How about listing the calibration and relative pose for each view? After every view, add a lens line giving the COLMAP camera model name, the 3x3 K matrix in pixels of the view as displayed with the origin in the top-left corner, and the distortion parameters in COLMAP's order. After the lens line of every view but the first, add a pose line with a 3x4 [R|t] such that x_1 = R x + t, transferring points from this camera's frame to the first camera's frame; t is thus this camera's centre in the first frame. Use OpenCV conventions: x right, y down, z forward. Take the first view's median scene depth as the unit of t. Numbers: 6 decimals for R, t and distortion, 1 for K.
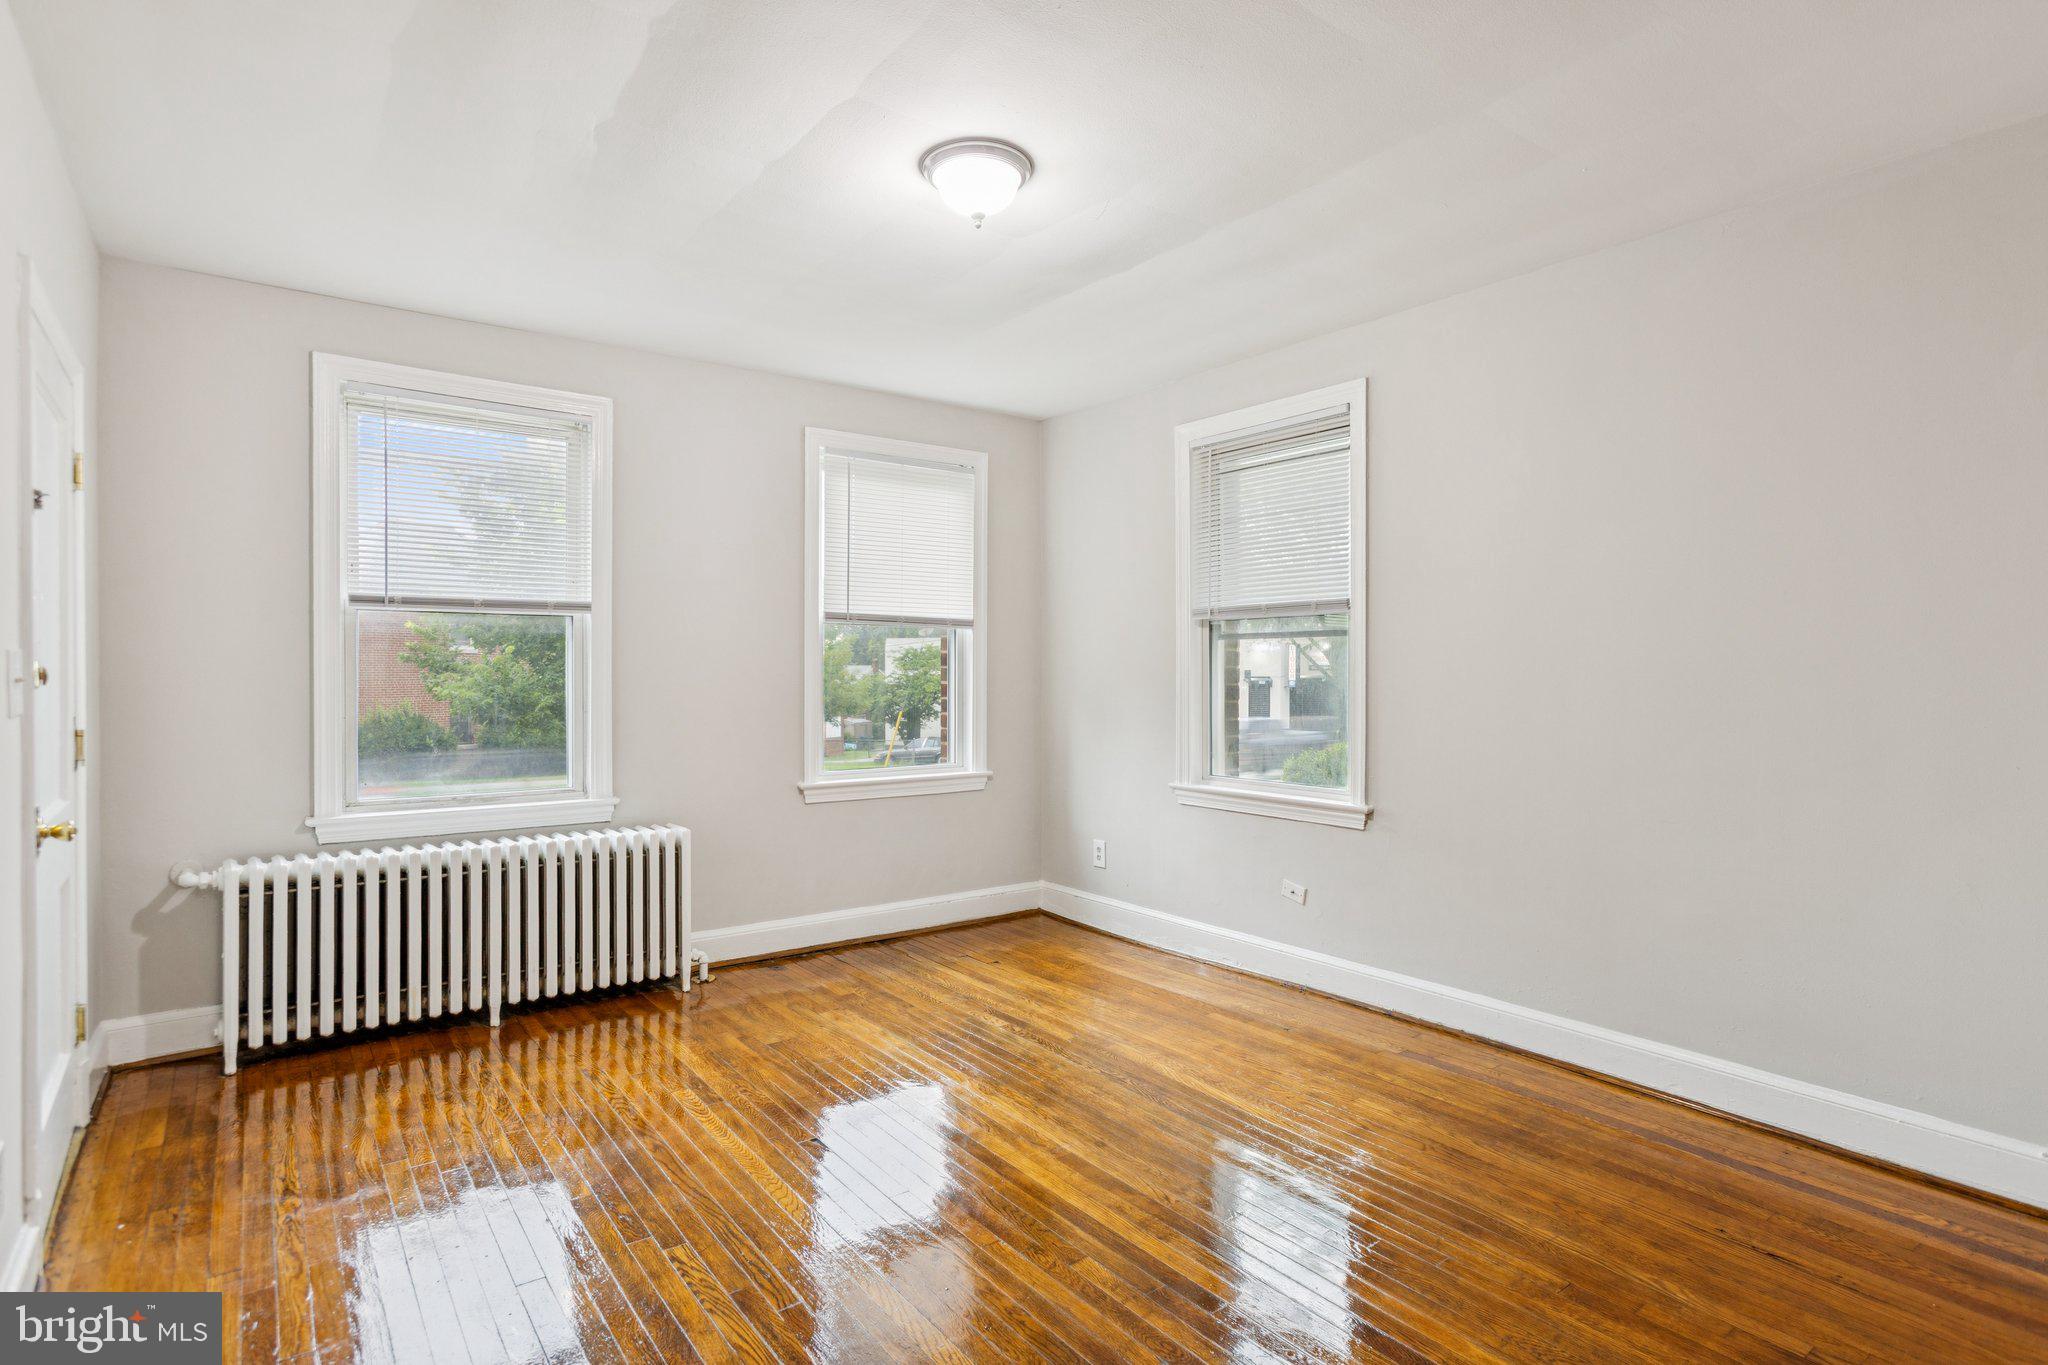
lens RADIAL K [[1045.6, 0, 1024.5], [0, 1045.6, 687.1], [0, 0, 1]] dist [-0.007374, 0.002341]
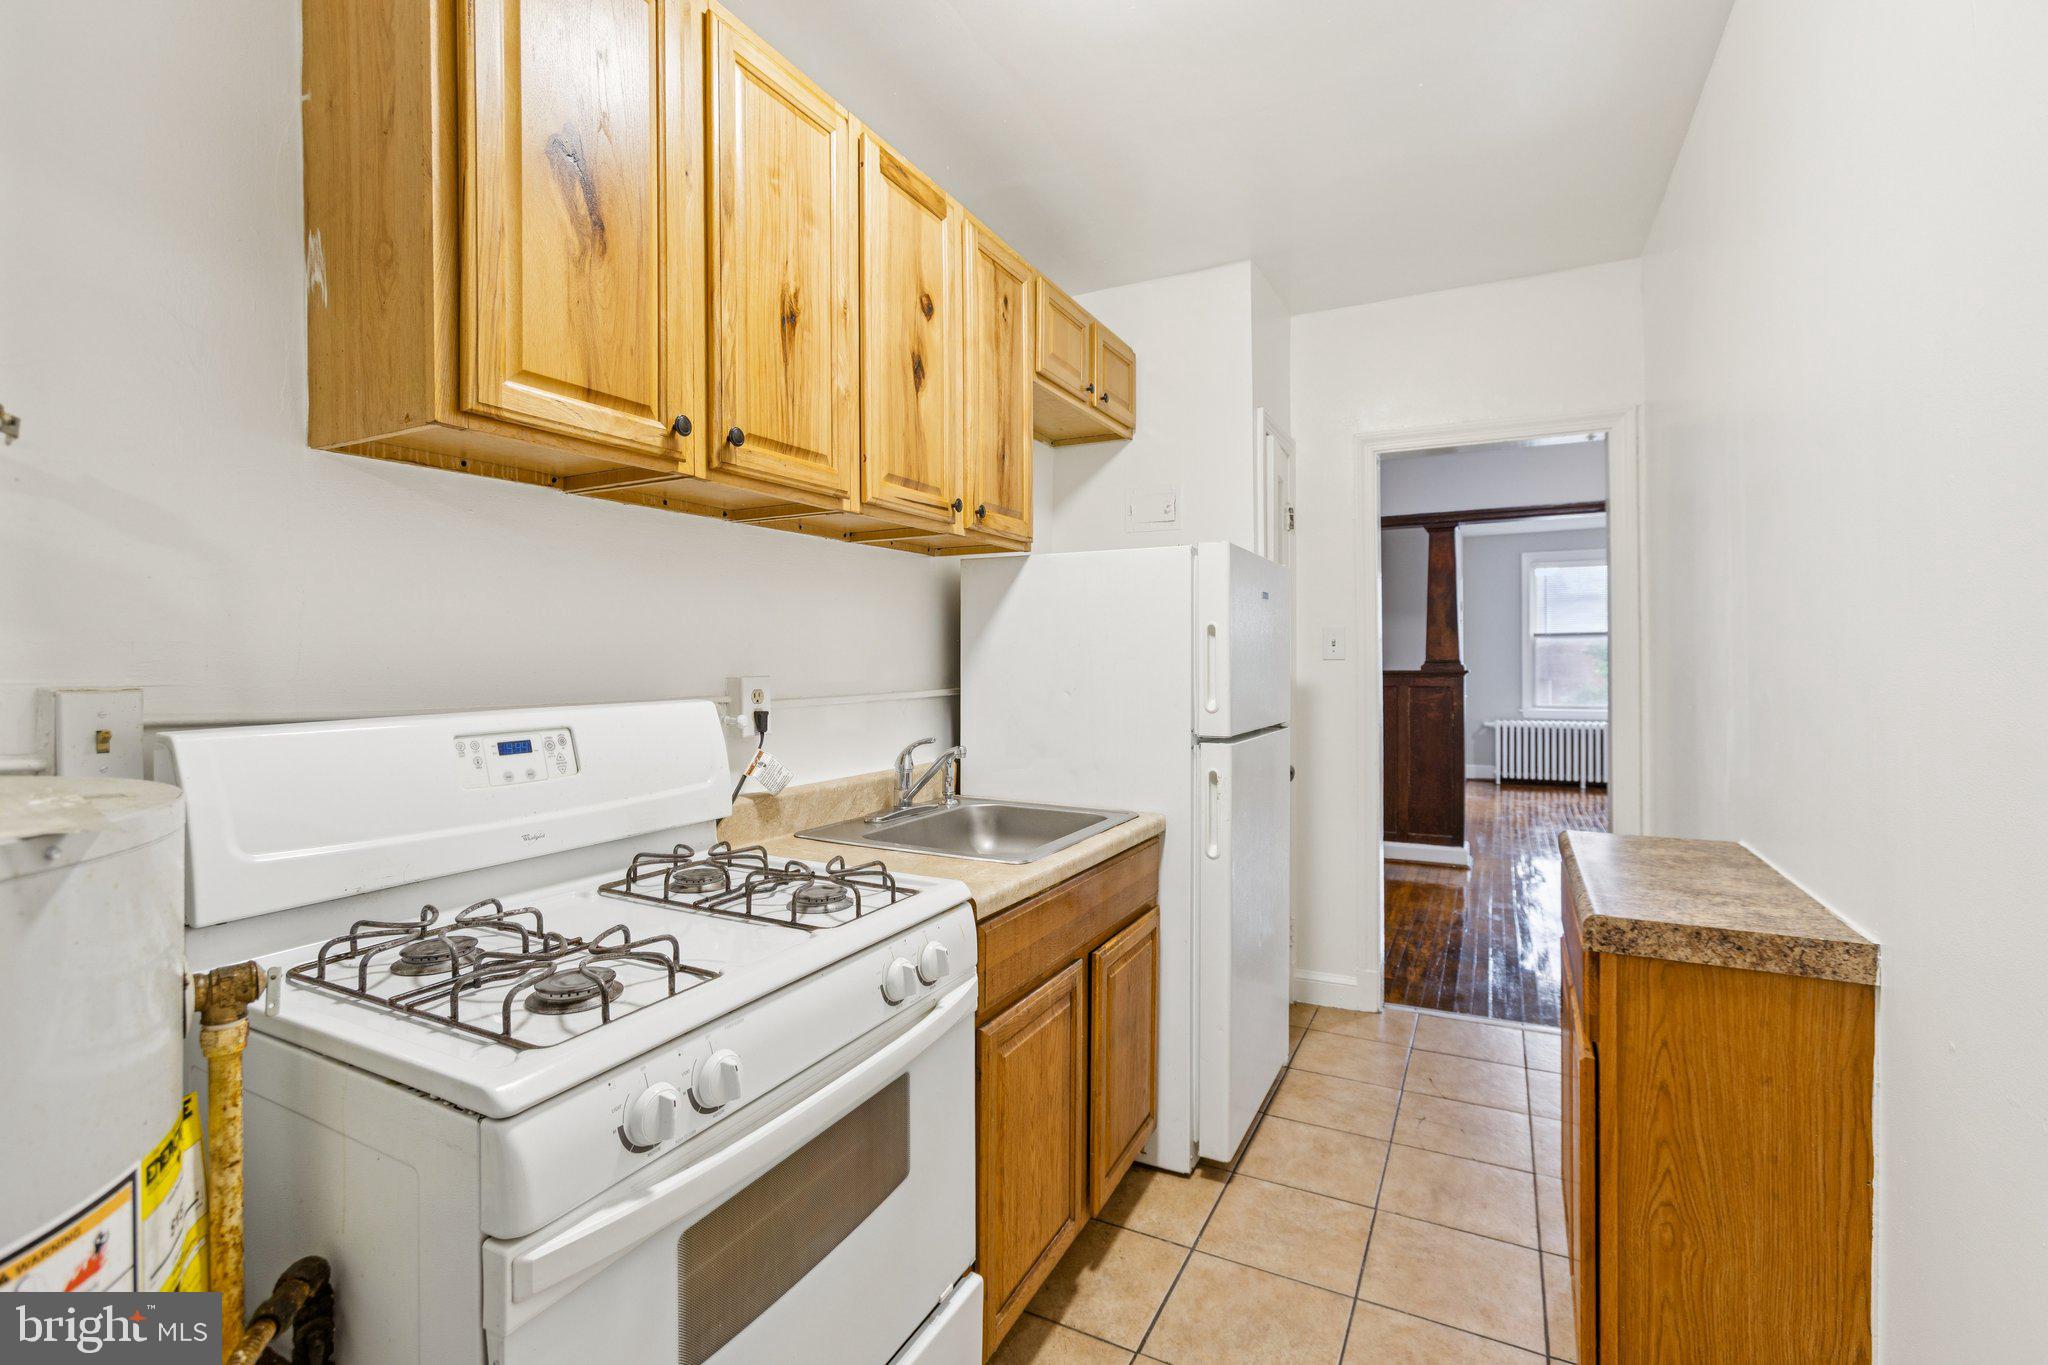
lens RADIAL K [[907.7, 0, 1031.7], [0, 907.7, 658.3], [0, 0, 1]] dist [-0.019142, 0.012963]
pose [[0.432970, -0.014303, -0.901295, 0.976400], [-0.006444, 0.999799, -0.018962, 0.031163], [0.901385, 0.014018, 0.432791, -1.299098]]
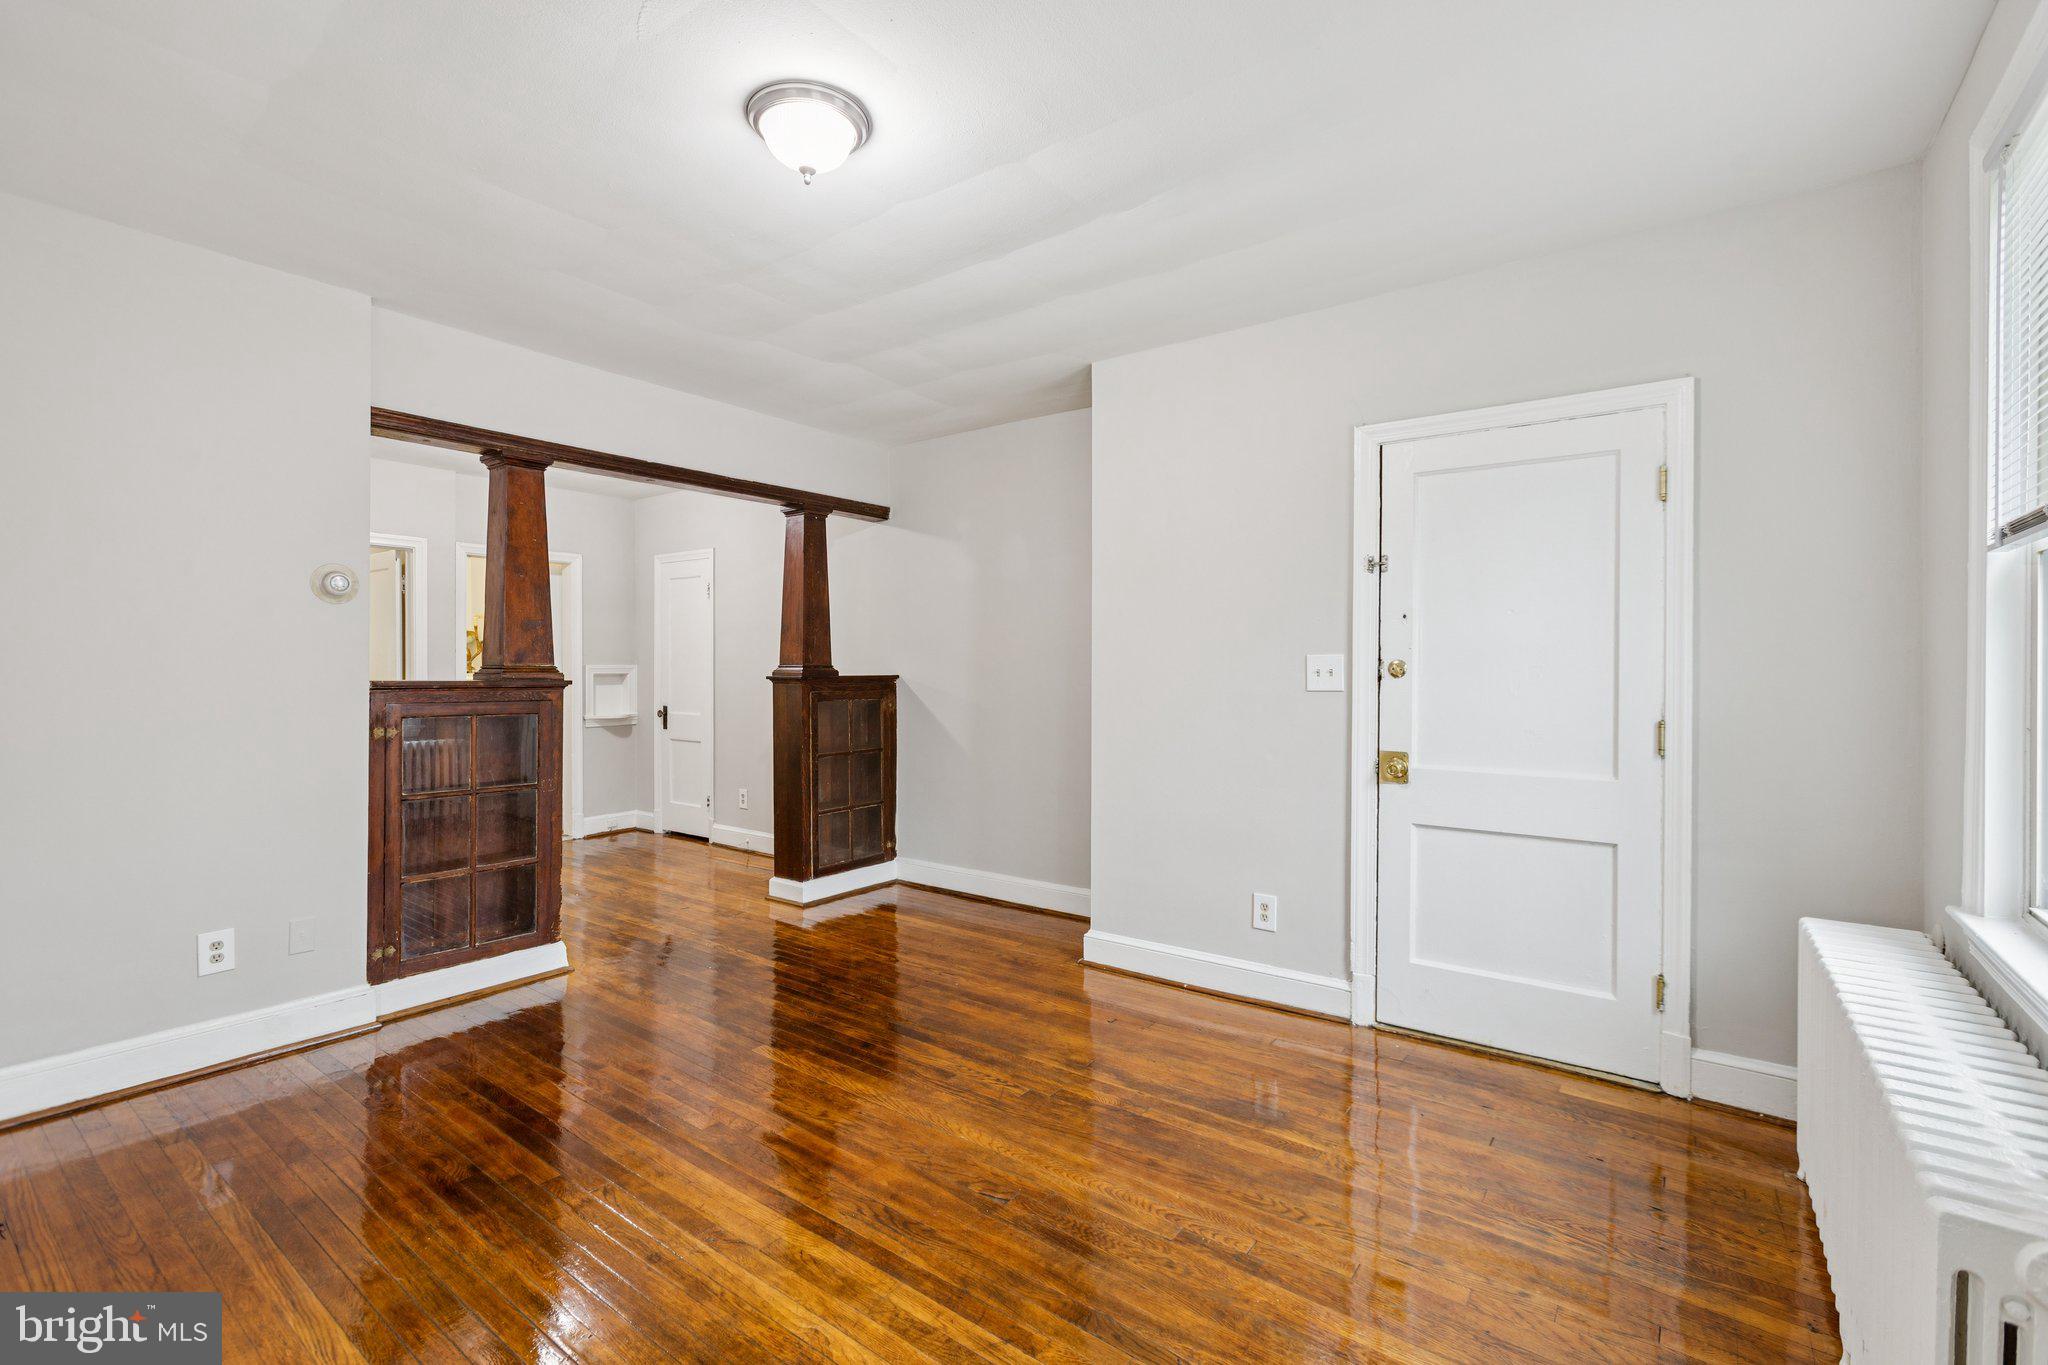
lens RADIAL K [[907.7, 0, 1024.8], [0, 907.7, 670.2], [0, 0, 1]] dist [-0.019142, 0.012963]
pose [[-0.958785, -0.003352, -0.284114, -0.000740], [-0.008242, 0.999838, 0.016018, -0.017727], [0.284014, 0.017699, -0.958657, 1.237283]]
